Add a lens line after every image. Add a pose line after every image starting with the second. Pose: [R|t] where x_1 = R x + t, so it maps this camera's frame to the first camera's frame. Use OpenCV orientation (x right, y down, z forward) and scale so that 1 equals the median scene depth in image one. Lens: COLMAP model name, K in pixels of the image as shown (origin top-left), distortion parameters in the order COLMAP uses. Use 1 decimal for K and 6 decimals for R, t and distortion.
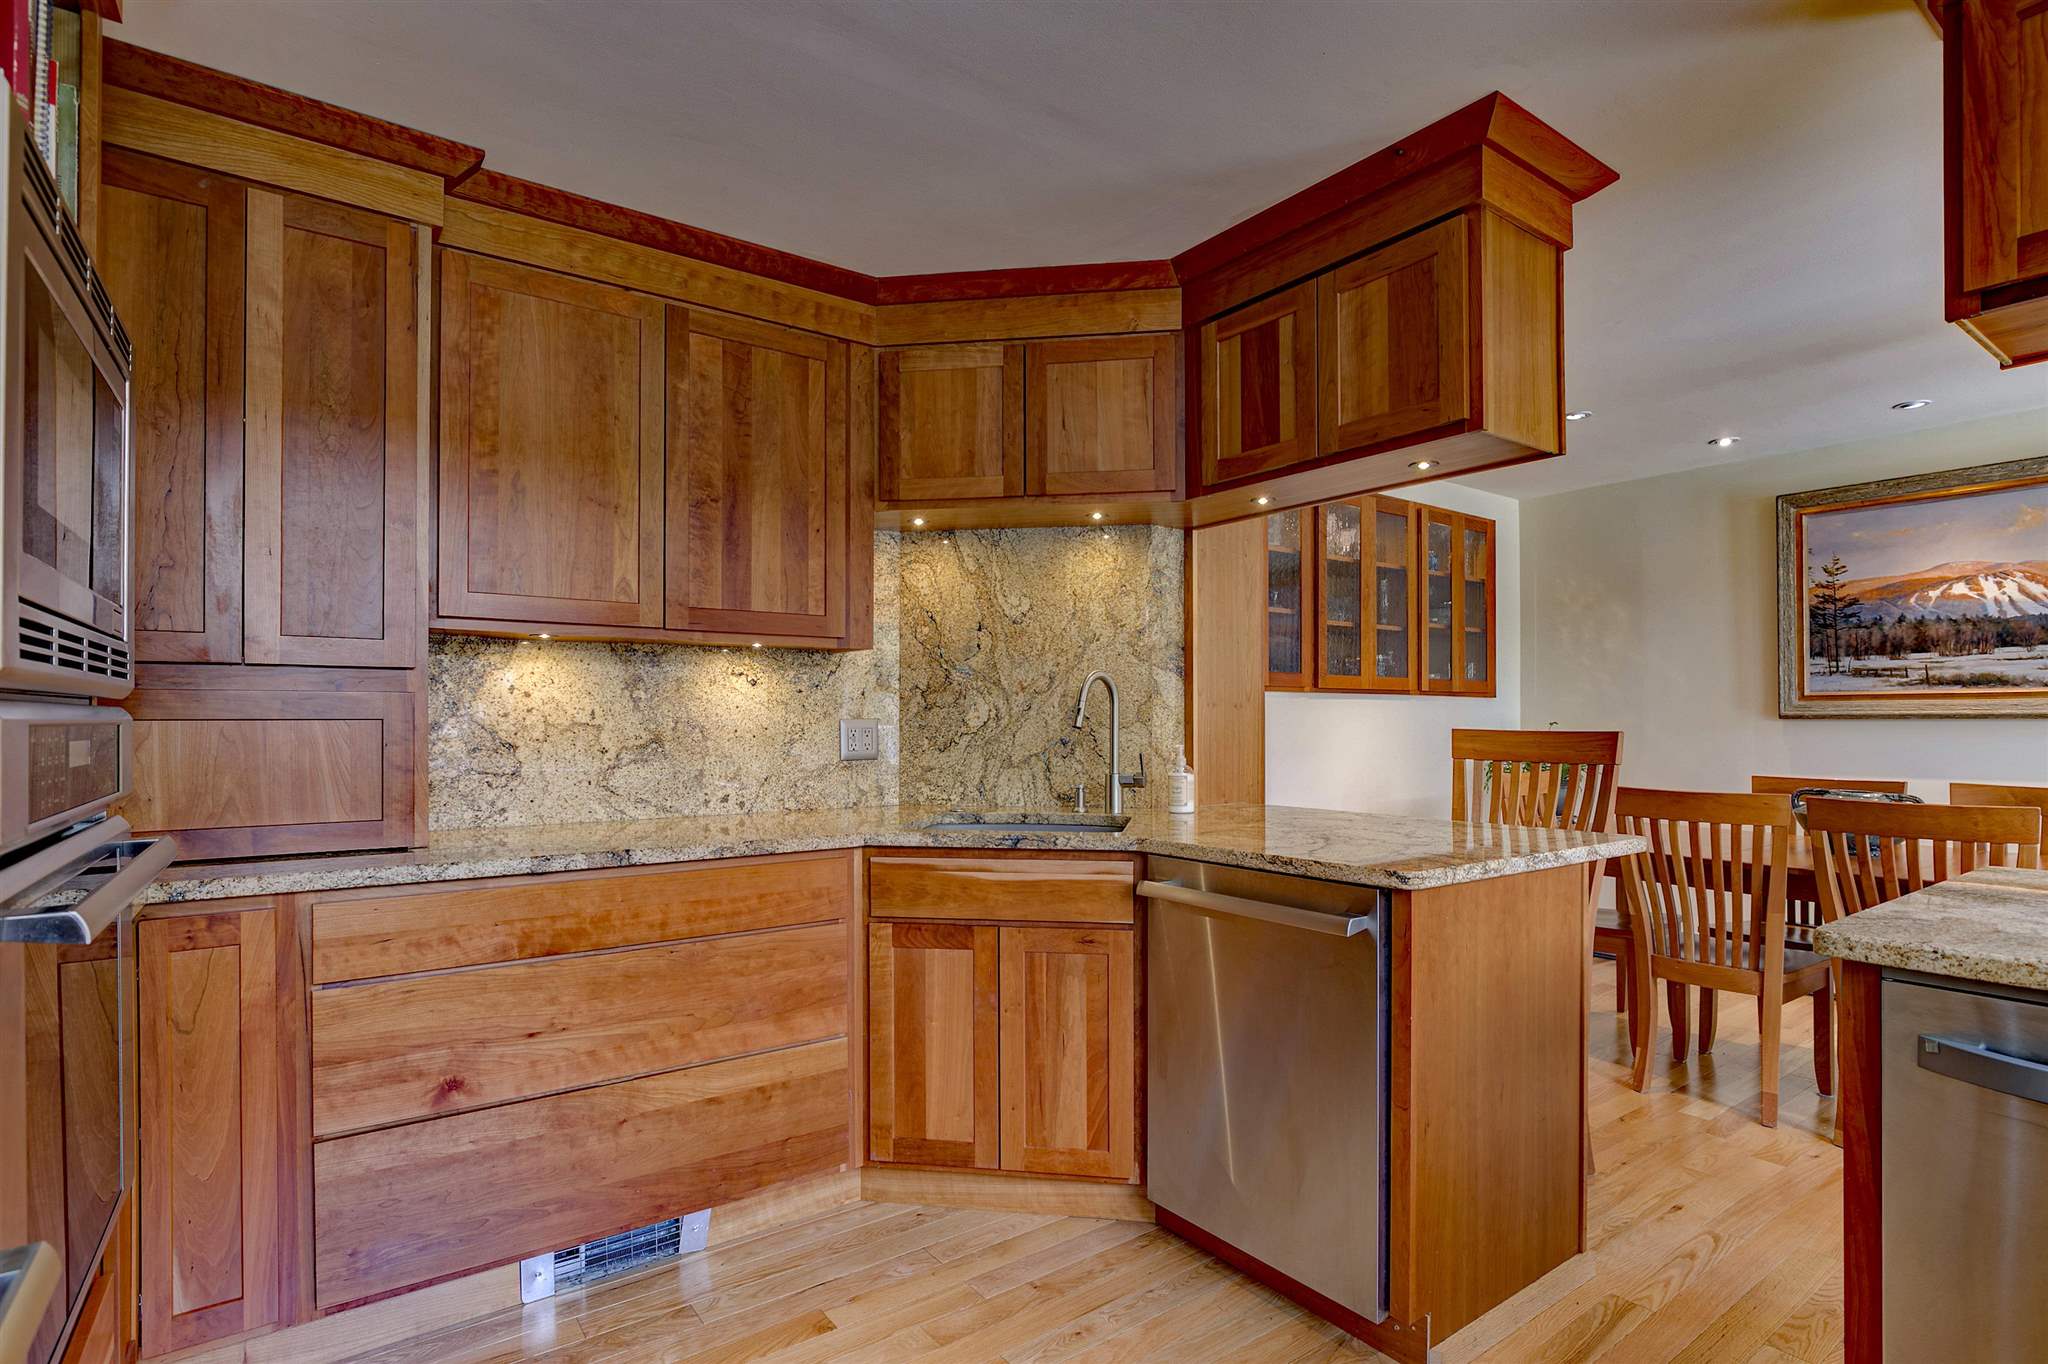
lens RADIAL K [[997.9, 0, 1027.1], [0, 997.9, 718.9], [0, 0, 1]] dist [-0.000937, -0.000016]
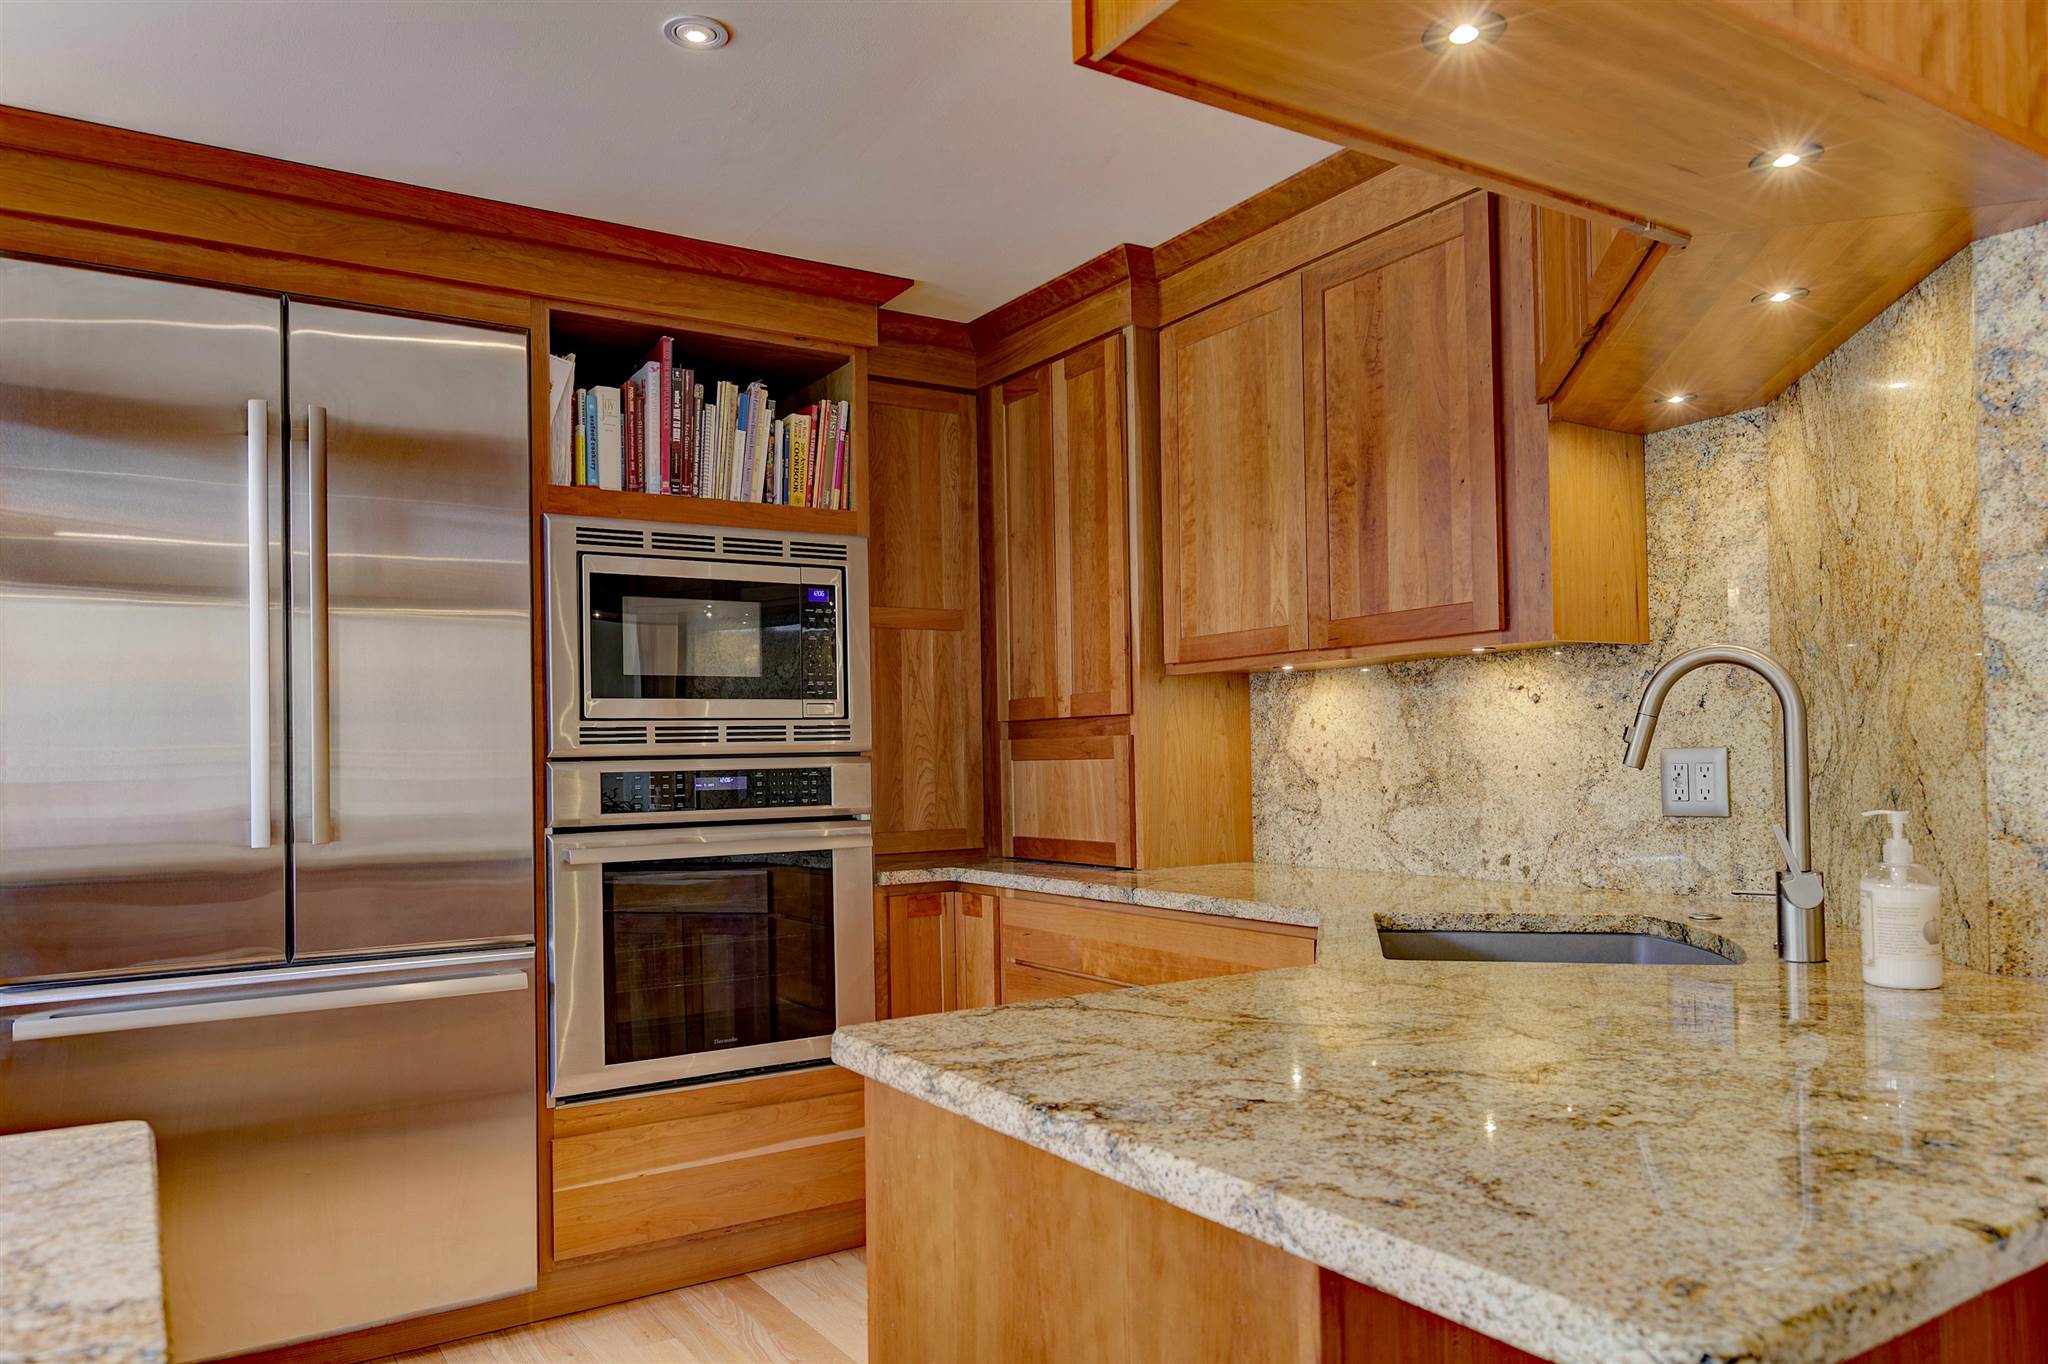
lens RADIAL K [[1384.3, 0, 1024.4], [0, 1384.3, 735.7], [0, 0, 1]] dist [0.000045, -0.000077]
pose [[-0.048966, -0.012979, -0.998716, 0.781899], [0.021486, 0.999670, -0.014045, -0.004692], [0.998569, -0.022146, -0.048671, 0.751220]]
